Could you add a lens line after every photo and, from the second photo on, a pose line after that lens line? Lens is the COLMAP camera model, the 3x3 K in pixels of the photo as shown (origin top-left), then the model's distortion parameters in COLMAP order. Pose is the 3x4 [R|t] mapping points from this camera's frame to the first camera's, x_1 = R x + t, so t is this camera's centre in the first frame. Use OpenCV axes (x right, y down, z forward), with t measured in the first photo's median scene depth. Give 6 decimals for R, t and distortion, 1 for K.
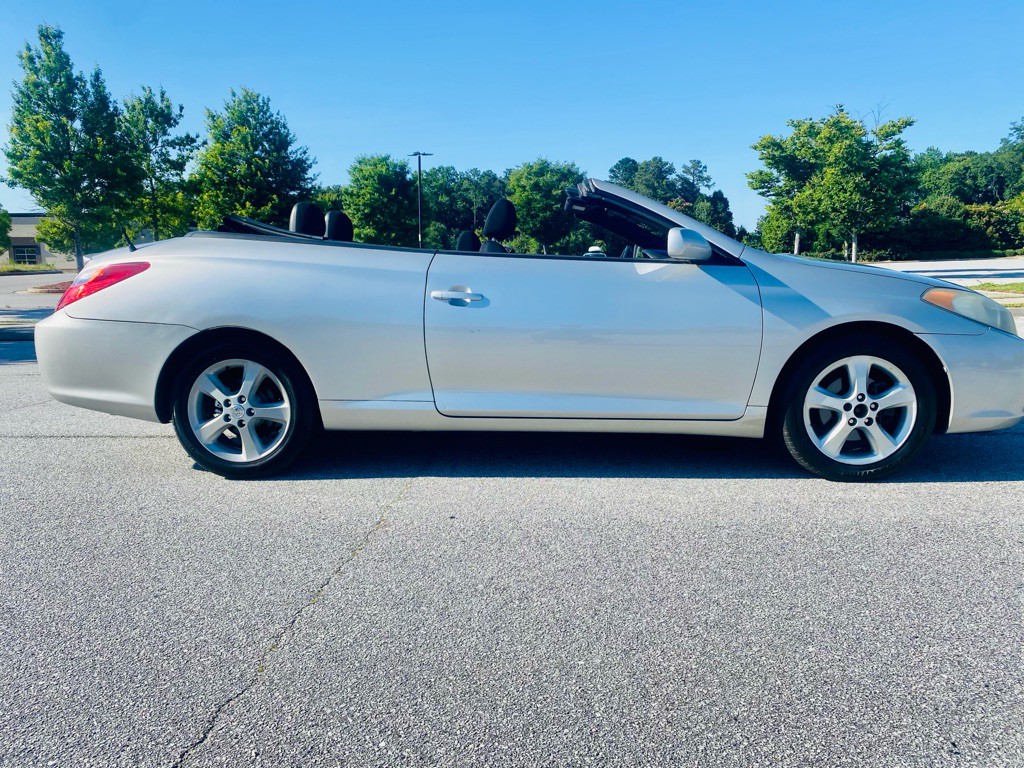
lens RADIAL K [[791.7, 0, 505.4], [0, 791.7, 383.4], [0, 0, 1]] dist [0.011496, -0.010633]
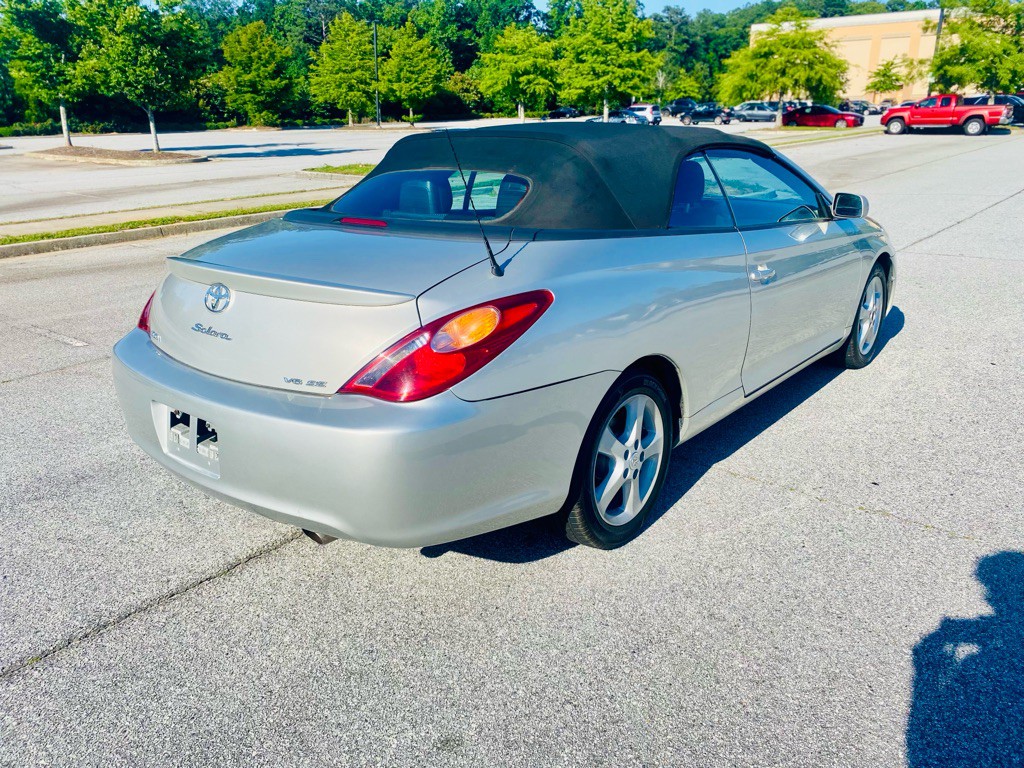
lens RADIAL K [[792.5, 0, 509.0], [0, 792.5, 378.4], [0, 0, 1]] dist [0.006516, 0.000355]
pose [[0.591153, -0.239727, 0.770110, -0.942558], [0.120491, 0.970342, 0.209566, -0.208019], [-0.797508, -0.031094, 0.602506, 0.606578]]
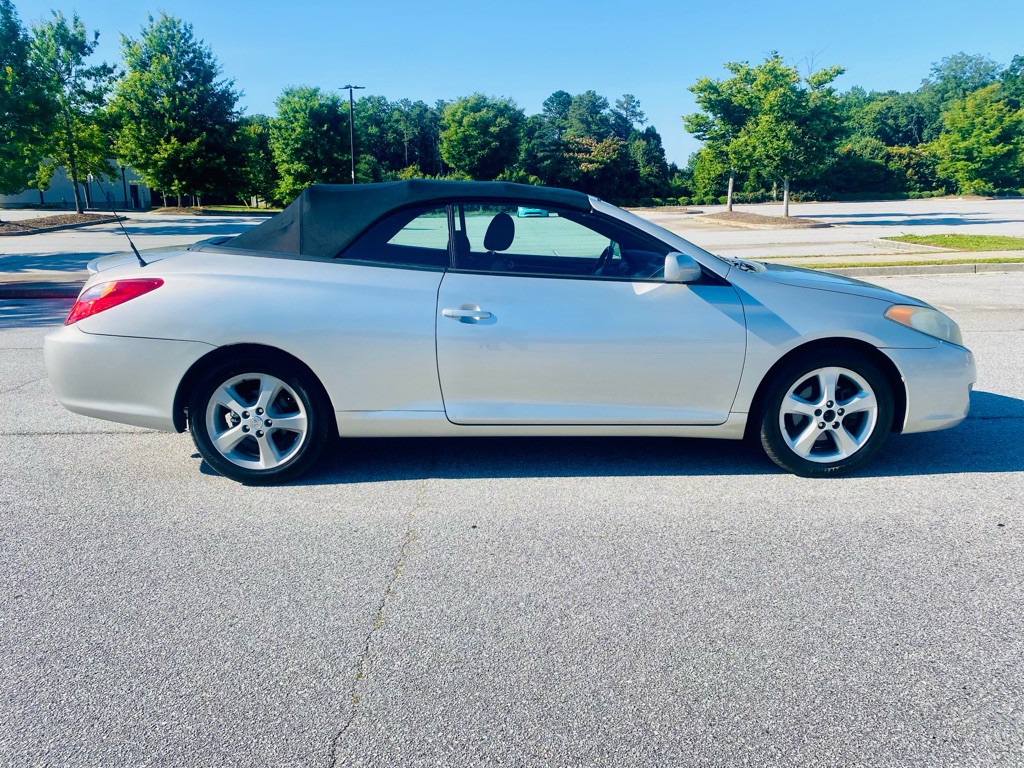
lens RADIAL K [[792.5, 0, 509.0], [0, 792.5, 378.4], [0, 0, 1]] dist [0.006516, 0.000355]
pose [[0.996069, -0.011861, 0.087788, -0.090740], [0.005316, 0.997213, 0.074420, -0.093655], [-0.088426, -0.073661, 0.993355, -0.063139]]
